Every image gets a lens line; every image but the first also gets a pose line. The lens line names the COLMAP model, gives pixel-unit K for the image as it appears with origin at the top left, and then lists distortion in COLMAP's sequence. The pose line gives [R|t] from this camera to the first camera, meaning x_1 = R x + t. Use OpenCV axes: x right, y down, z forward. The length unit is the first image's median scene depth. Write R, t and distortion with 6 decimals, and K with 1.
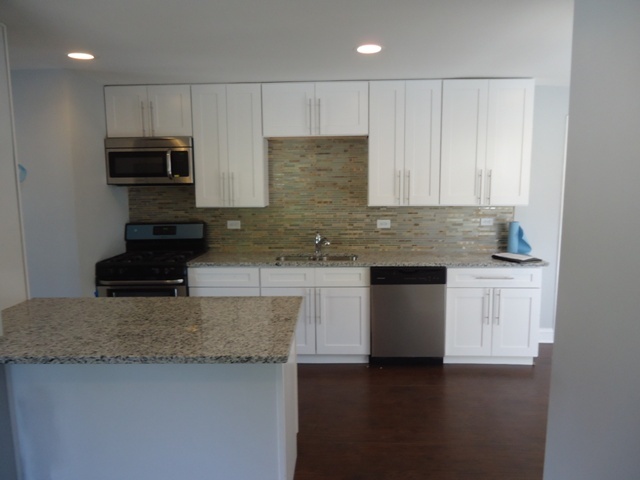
lens RADIAL K [[460.9, 0, 320.0], [0, 460.9, 236.8], [0, 0, 1]] dist [0.004432, -0.001807]
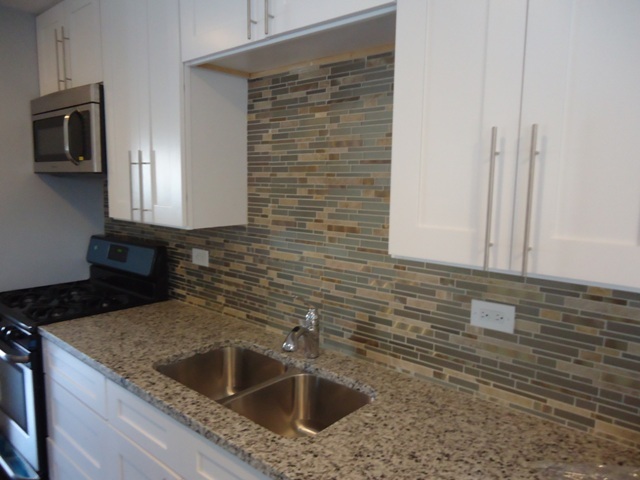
lens RADIAL K [[460.9, 0, 320.0], [0, 460.9, 236.8], [0, 0, 1]] dist [0.004432, -0.001807]
pose [[0.793778, 0.093823, -0.600927, 0.224924], [-0.101584, 0.994603, 0.021103, -0.074660], [0.599664, 0.044293, 0.799025, 0.684529]]
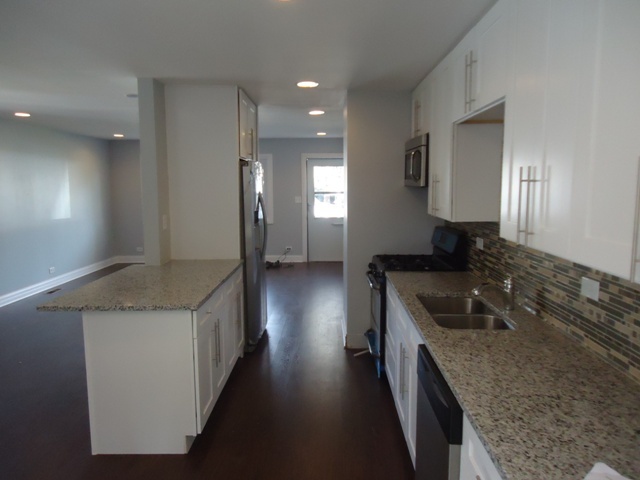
lens RADIAL K [[460.9, 0, 320.0], [0, 460.9, 236.8], [0, 0, 1]] dist [0.004432, -0.001807]
pose [[0.039928, 0.126740, -0.991132, 0.549084], [-0.124950, 0.984770, 0.120893, -0.096480], [0.991359, 0.119015, 0.055156, 0.715324]]
